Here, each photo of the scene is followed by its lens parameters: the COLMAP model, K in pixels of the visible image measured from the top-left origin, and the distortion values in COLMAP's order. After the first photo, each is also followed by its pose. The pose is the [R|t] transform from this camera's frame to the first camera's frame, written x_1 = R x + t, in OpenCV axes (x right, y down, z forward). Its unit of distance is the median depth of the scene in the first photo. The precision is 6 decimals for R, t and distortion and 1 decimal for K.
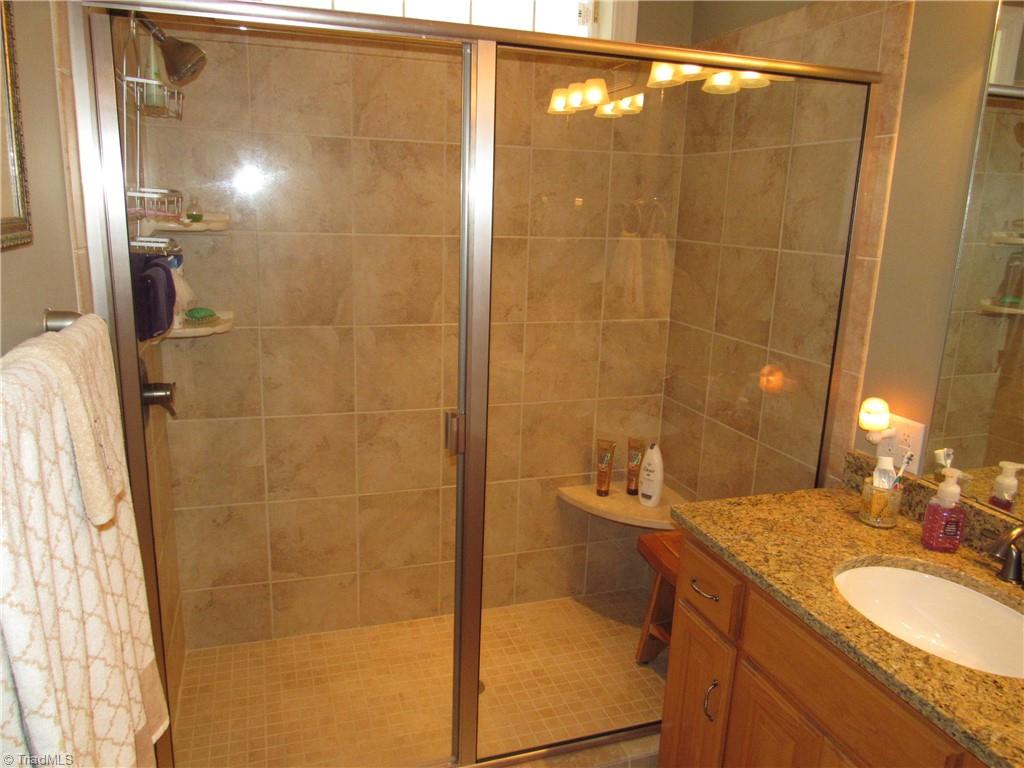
lens RADIAL K [[731.1, 0, 512.3], [0, 731.1, 383.6], [0, 0, 1]] dist [-0.028495, 0.017434]
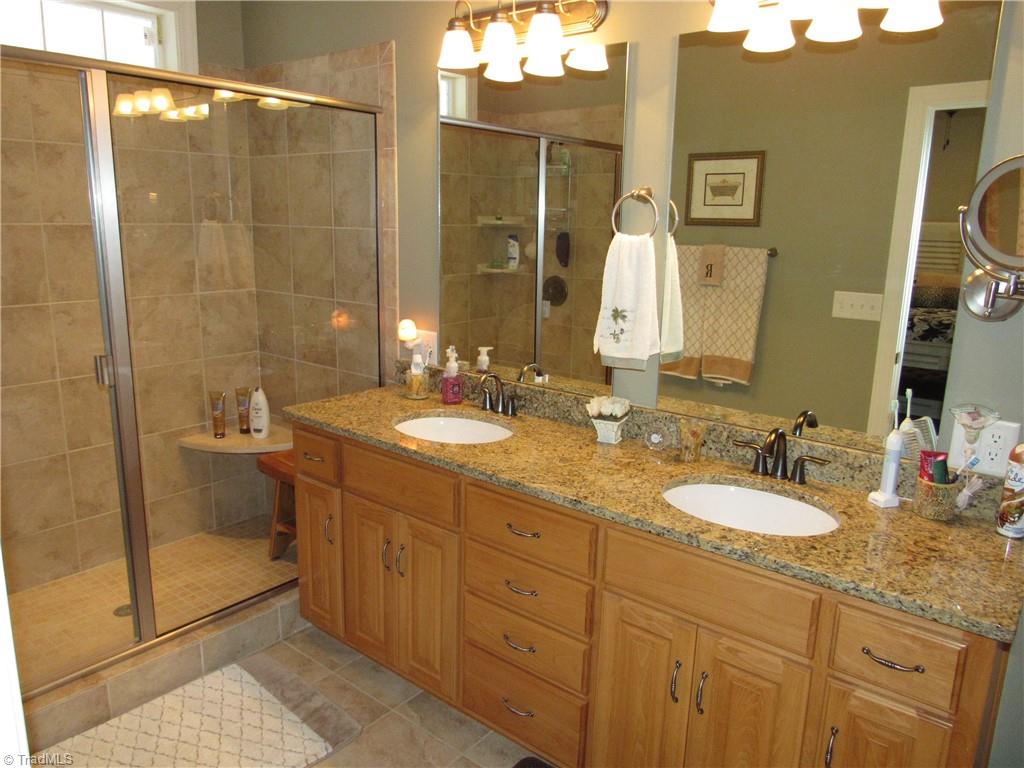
lens RADIAL K [[731.1, 0, 513.9], [0, 731.1, 380.5], [0, 0, 1]] dist [-0.028495, 0.017434]
pose [[0.837523, -0.130993, 0.530468, -0.114145], [0.132093, 0.990581, 0.036059, 0.096762], [-0.530195, 0.039871, 0.846938, -0.333243]]
